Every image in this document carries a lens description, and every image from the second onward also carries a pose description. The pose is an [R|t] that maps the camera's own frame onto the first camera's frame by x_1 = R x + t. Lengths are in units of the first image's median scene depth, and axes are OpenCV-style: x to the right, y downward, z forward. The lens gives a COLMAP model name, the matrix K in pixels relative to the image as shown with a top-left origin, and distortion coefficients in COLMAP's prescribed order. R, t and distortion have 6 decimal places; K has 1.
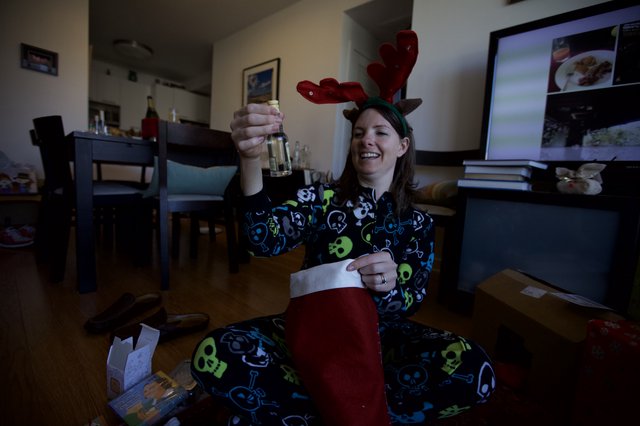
lens RADIAL K [[292.9, 0, 318.3], [0, 292.9, 208.9], [0, 0, 1]] dist [-0.043632, 0.014543]
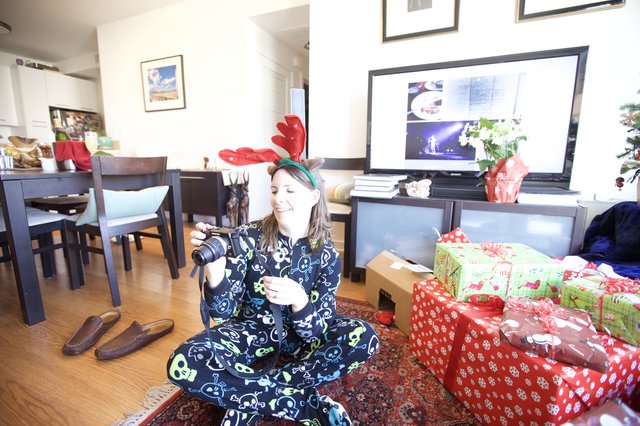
lens RADIAL K [[292.9, 0, 318.3], [0, 292.9, 208.9], [0, 0, 1]] dist [-0.043632, 0.014543]
pose [[0.951915, -0.101373, 0.289104, -0.071665], [0.076858, 0.992510, 0.094952, -0.139731], [-0.296565, -0.068167, 0.952577, -0.265886]]
